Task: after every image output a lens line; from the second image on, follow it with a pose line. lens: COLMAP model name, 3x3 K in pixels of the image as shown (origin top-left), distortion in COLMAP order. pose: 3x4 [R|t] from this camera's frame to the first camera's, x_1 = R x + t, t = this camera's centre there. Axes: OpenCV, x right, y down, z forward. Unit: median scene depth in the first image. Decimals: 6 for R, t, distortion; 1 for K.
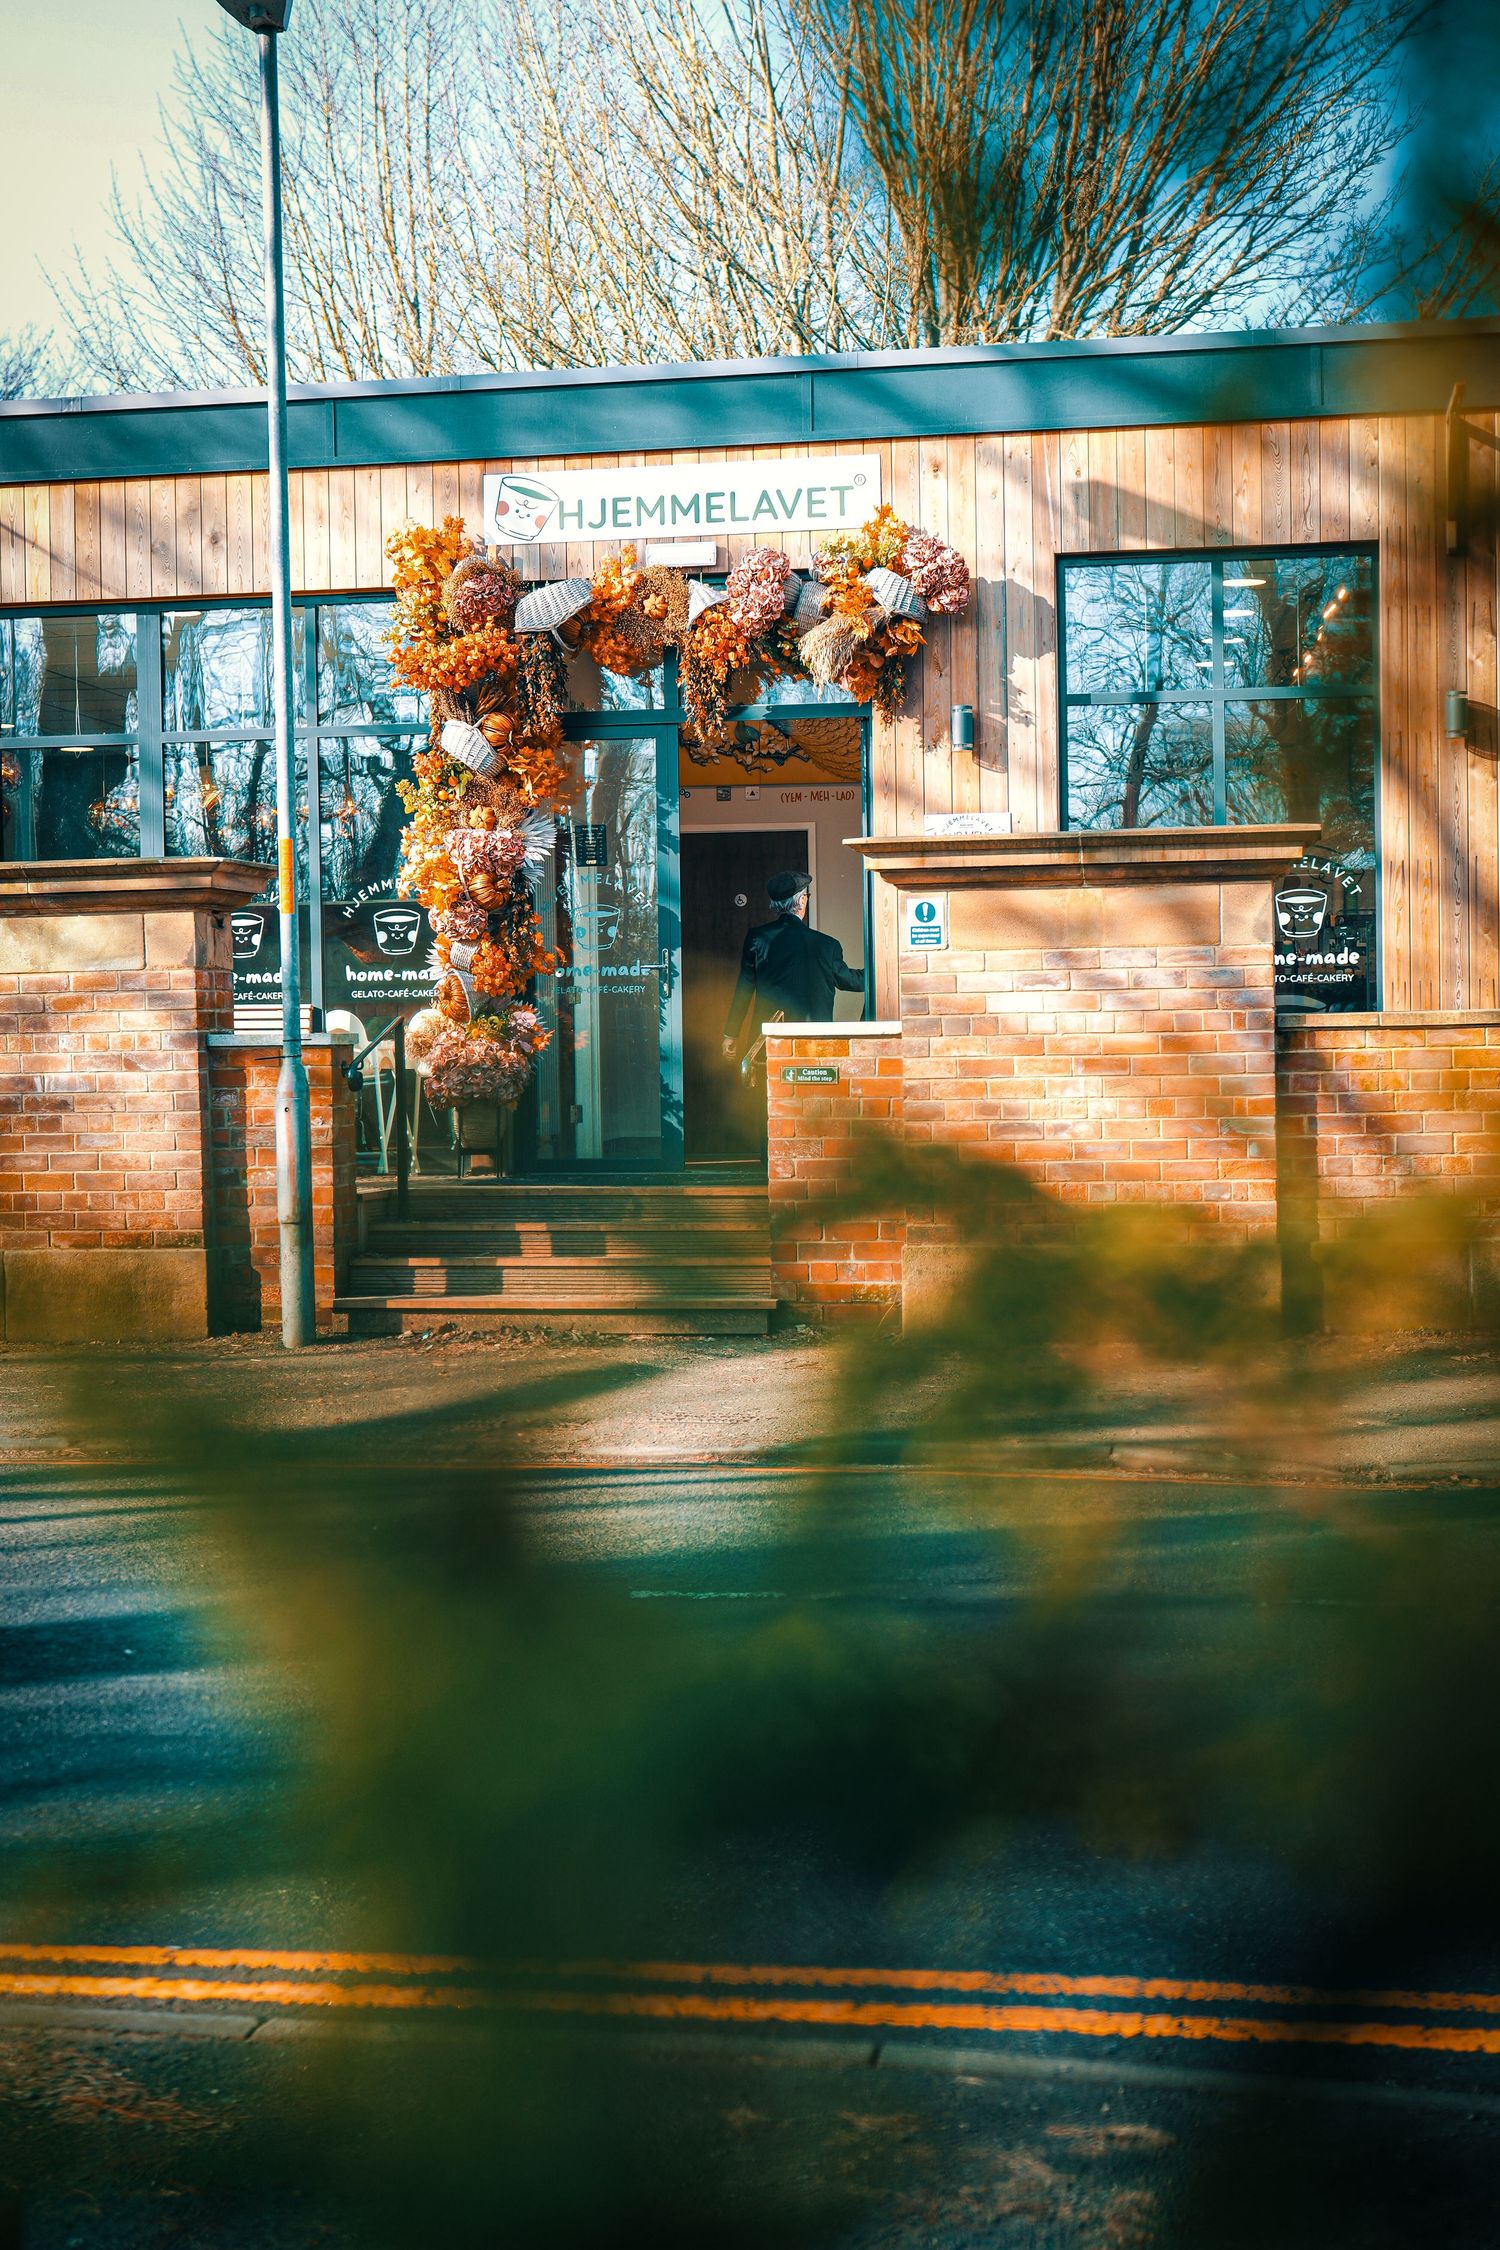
lens RADIAL K [[3087.6, 0, 750.0], [0, 3087.6, 1125.0], [0, 0, 1]] dist [-0.001924, -0.002723]
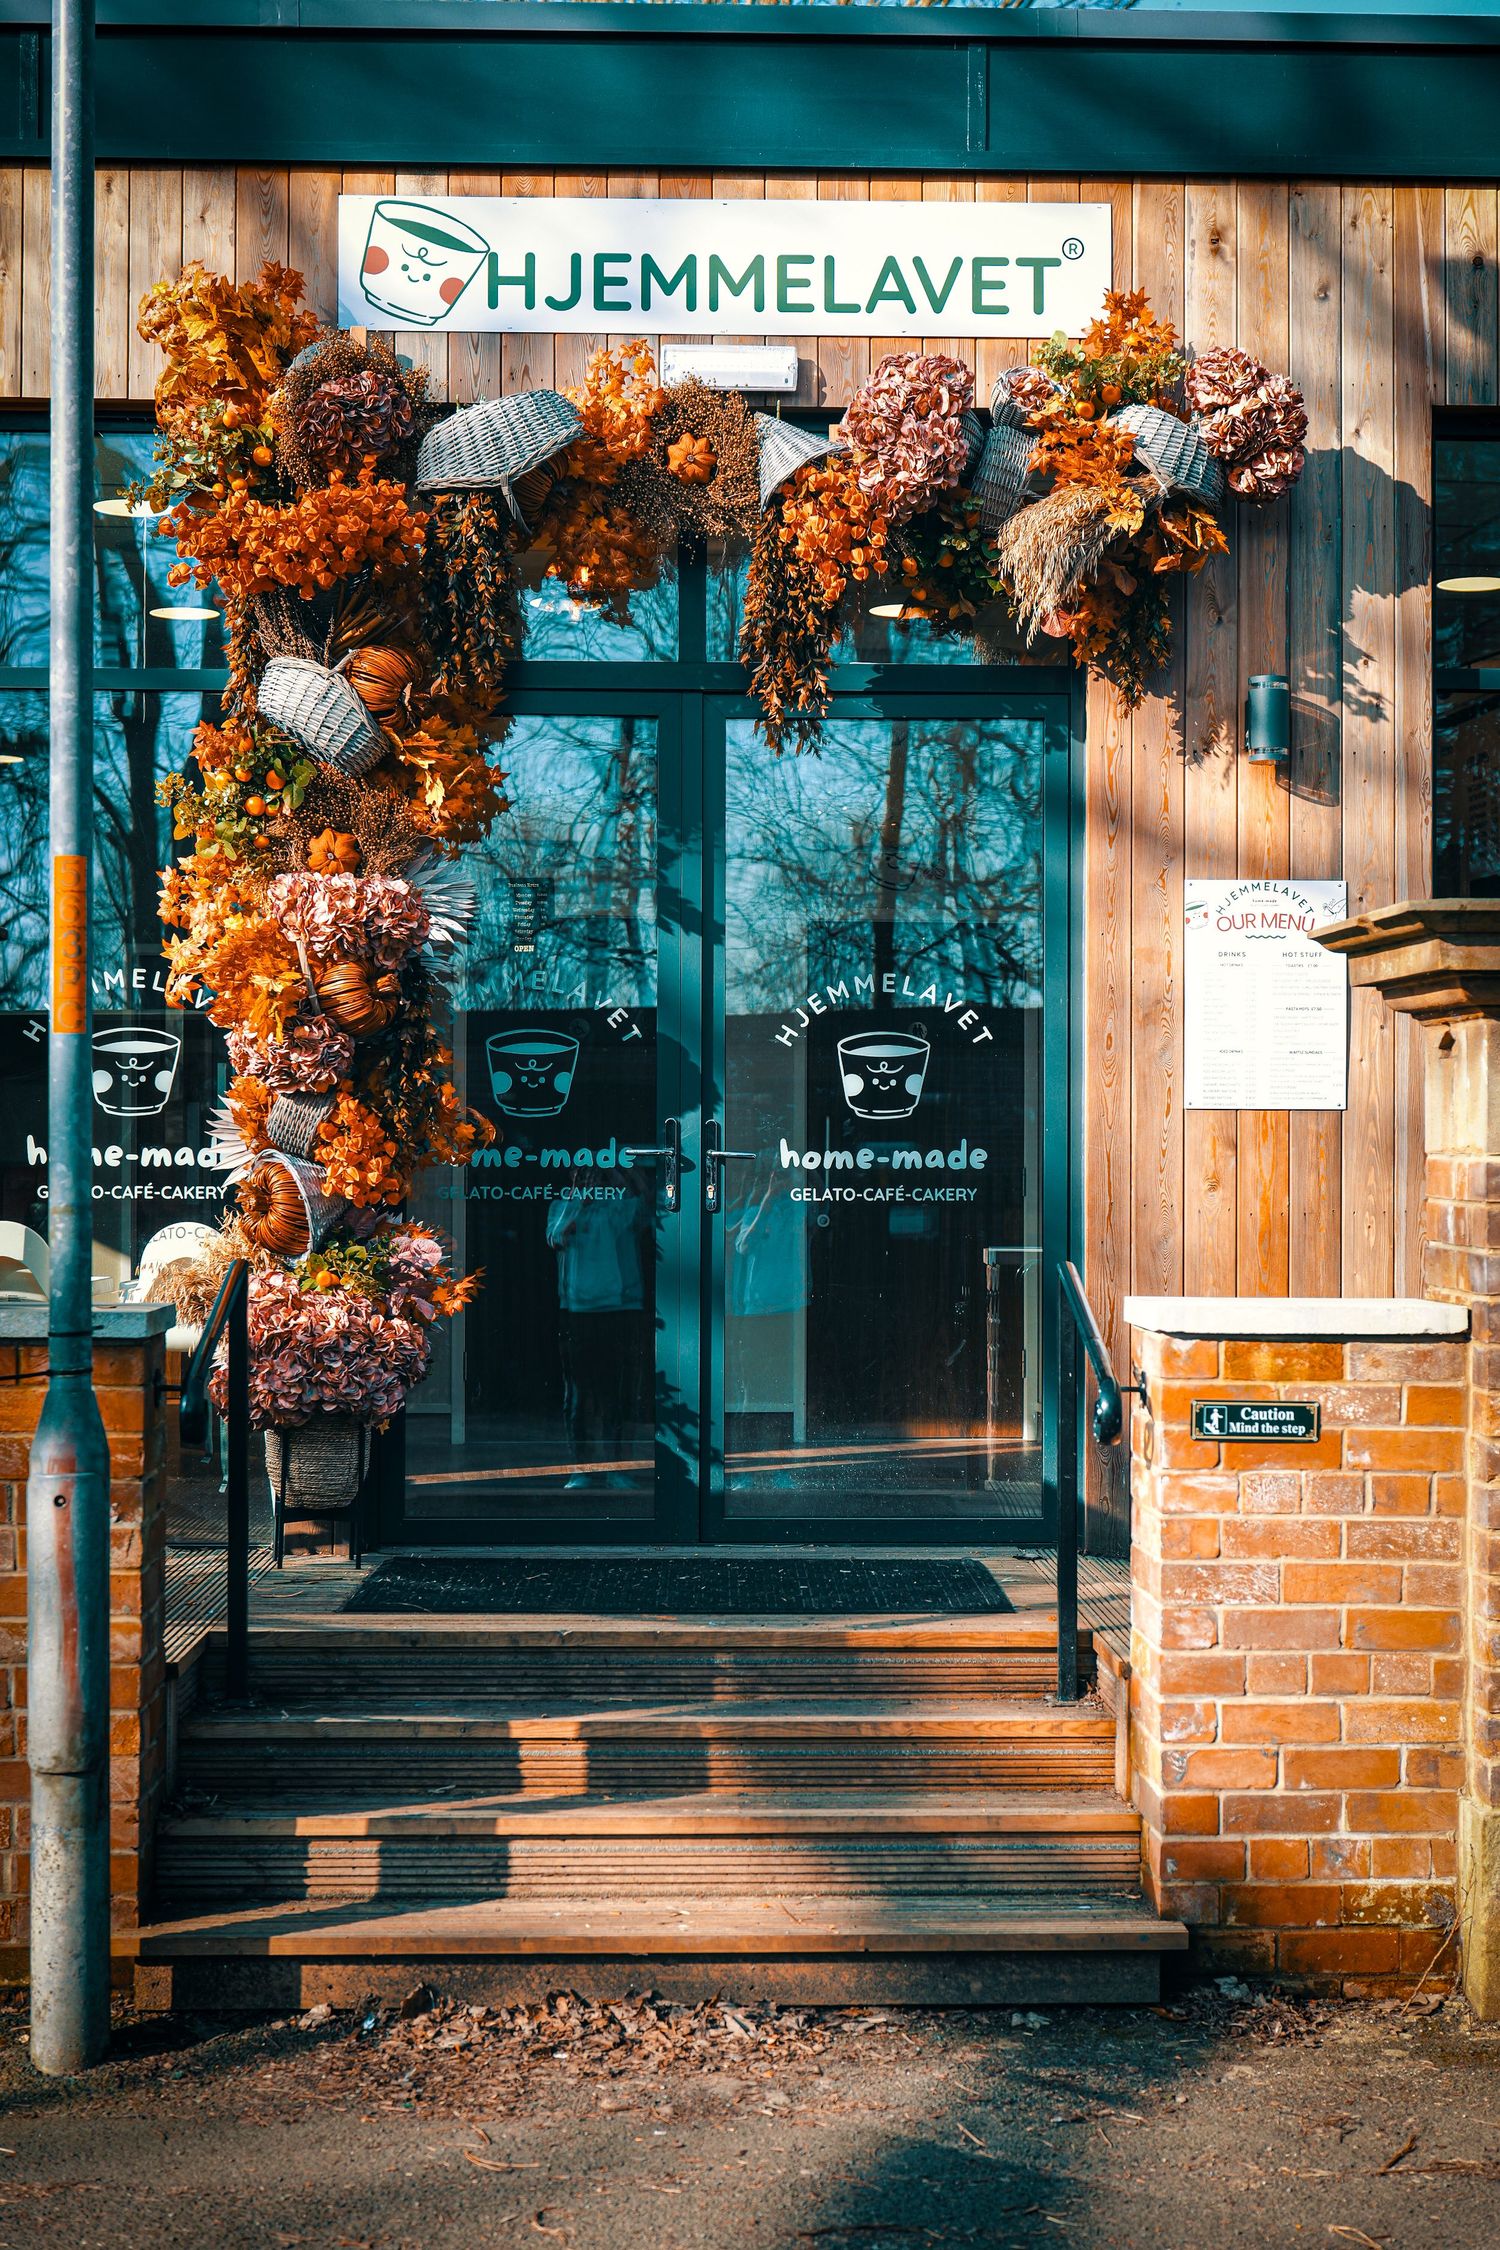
lens RADIAL K [[3087.6, 0, 750.0], [0, 3087.6, 1125.0], [0, 0, 1]] dist [-0.001924, -0.002723]
pose [[0.974848, 0.020869, 0.221894, -0.133374], [-0.011137, 0.998924, -0.045020, -0.033178], [-0.222594, 0.041416, 0.974031, 0.498215]]
